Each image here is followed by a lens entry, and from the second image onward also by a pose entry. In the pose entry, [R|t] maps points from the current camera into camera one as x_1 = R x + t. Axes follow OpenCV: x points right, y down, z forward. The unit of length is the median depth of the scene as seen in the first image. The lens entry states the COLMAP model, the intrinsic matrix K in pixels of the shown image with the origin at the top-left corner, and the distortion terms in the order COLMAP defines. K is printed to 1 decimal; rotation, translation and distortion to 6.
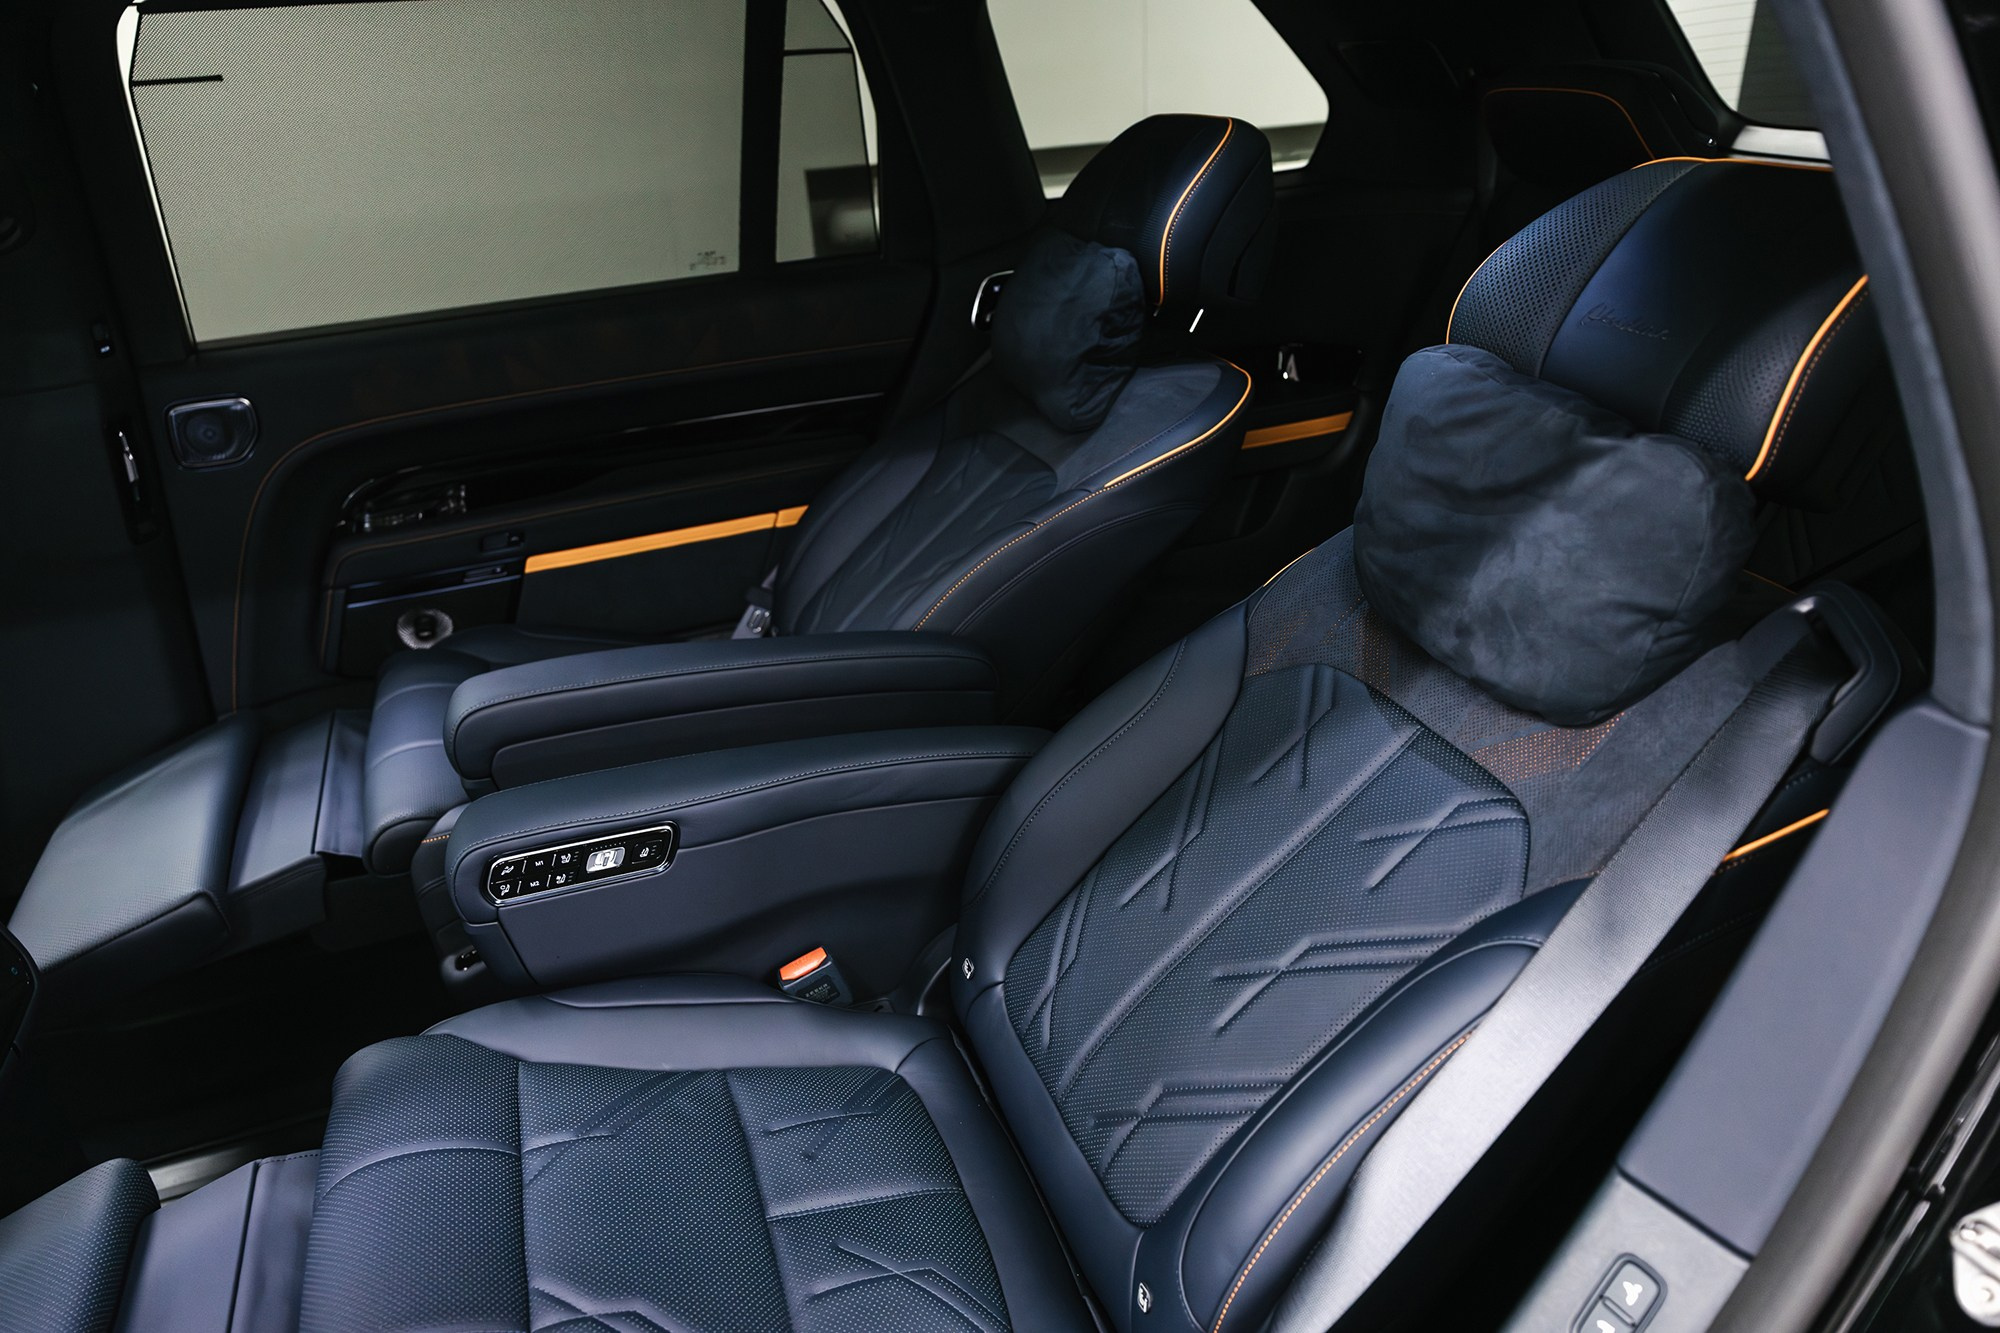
lens RADIAL K [[1346.0, 0, 1000.0], [0, 1346.0, 666.5], [0, 0, 1]] dist [0.004488, 0.000300]
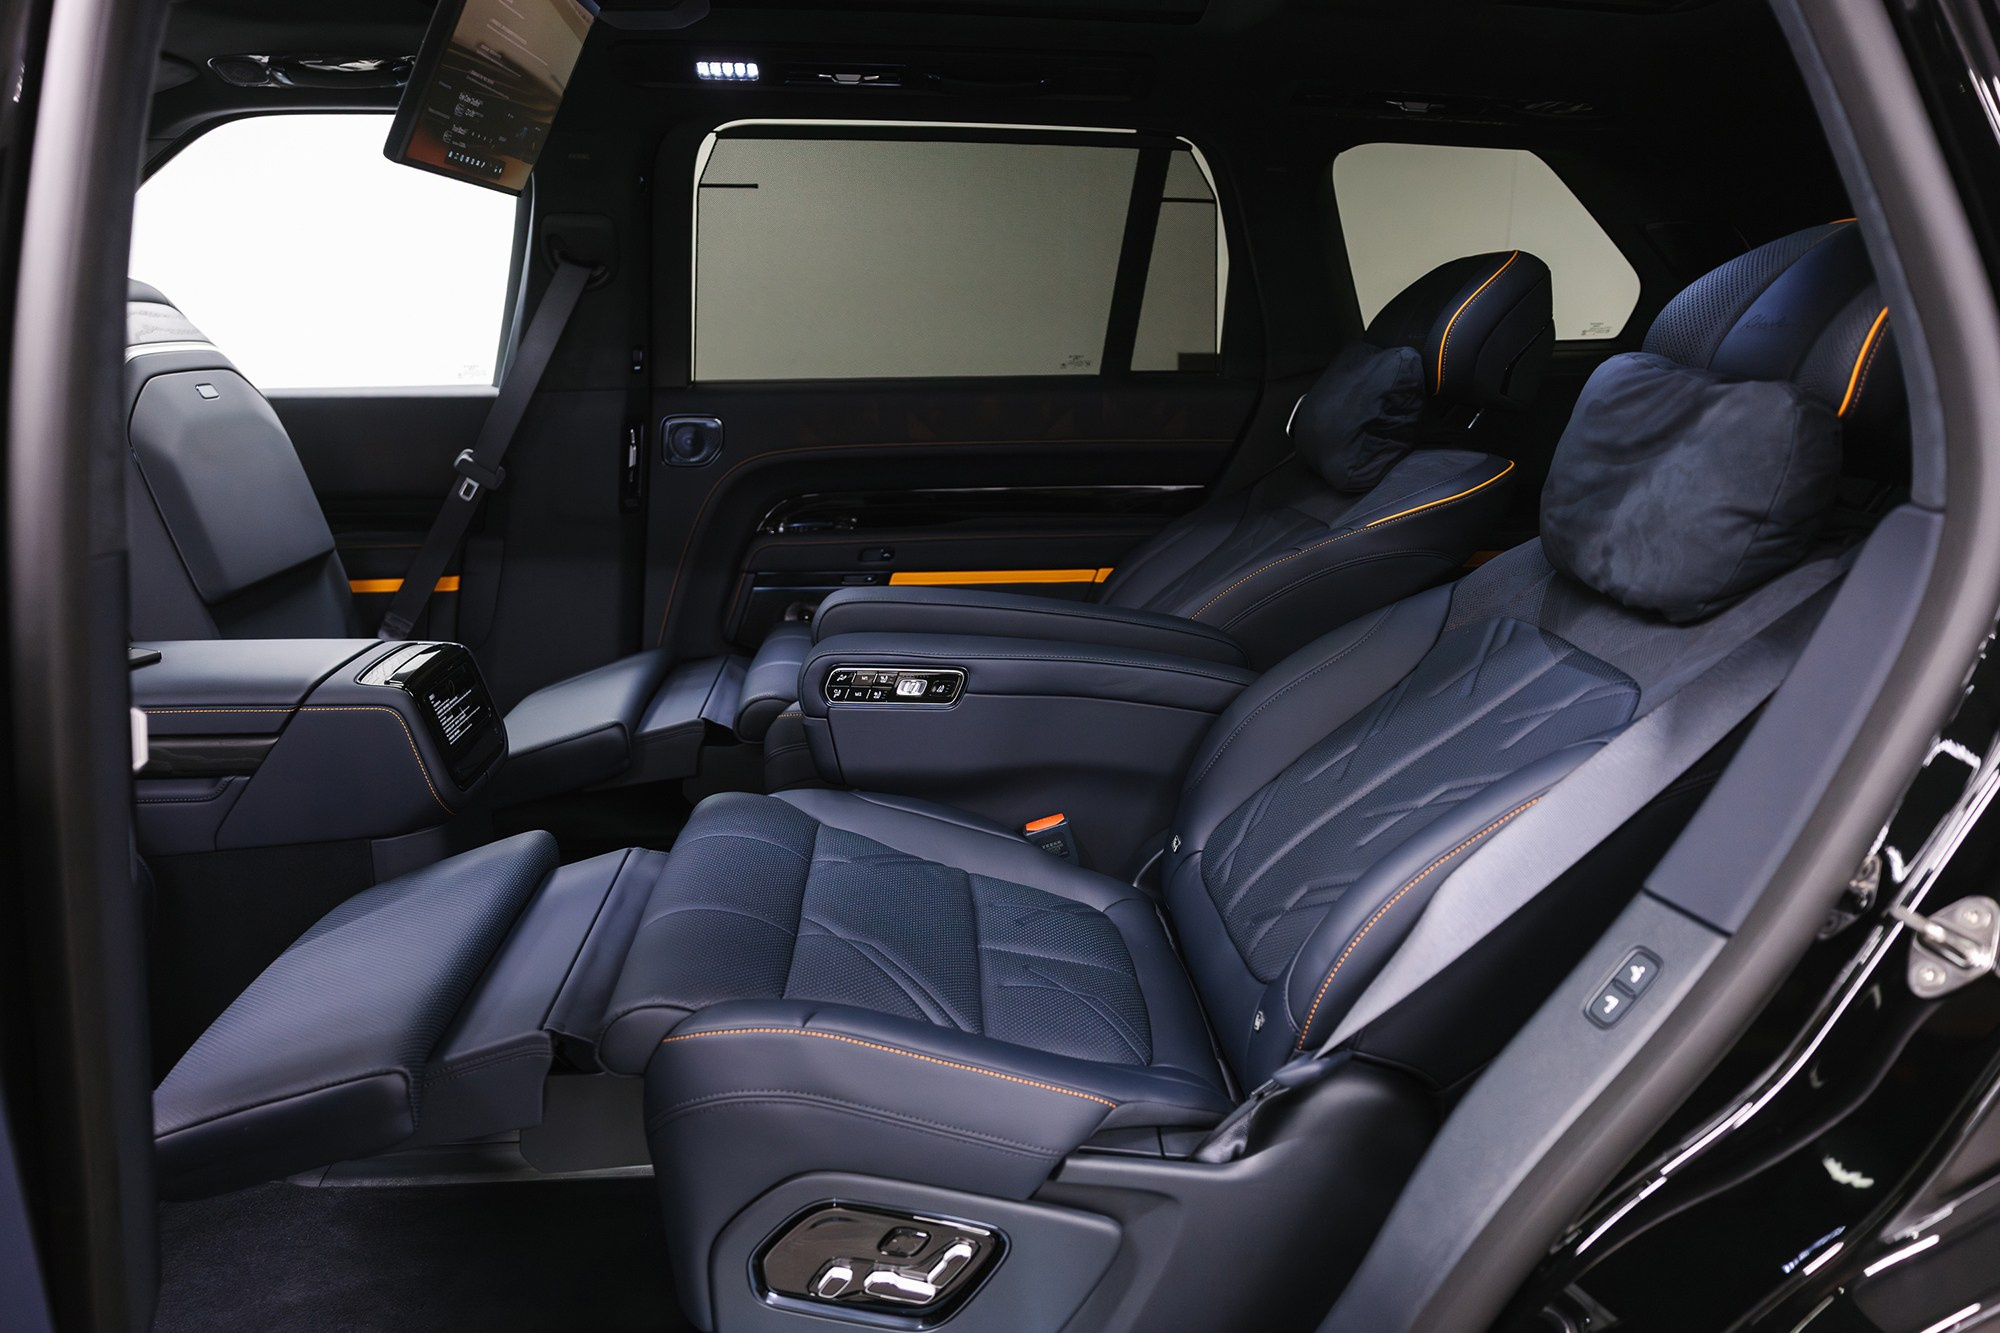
lens RADIAL K [[1361.1, 0, 1000.0], [0, 1361.1, 666.5], [0, 0, 1]] dist [0.005674, 0.002158]
pose [[0.956801, 0.132223, -0.258938, 0.129992], [-0.180586, 0.968250, -0.172860, 0.336952], [0.227860, 0.212154, 0.950300, -0.245125]]
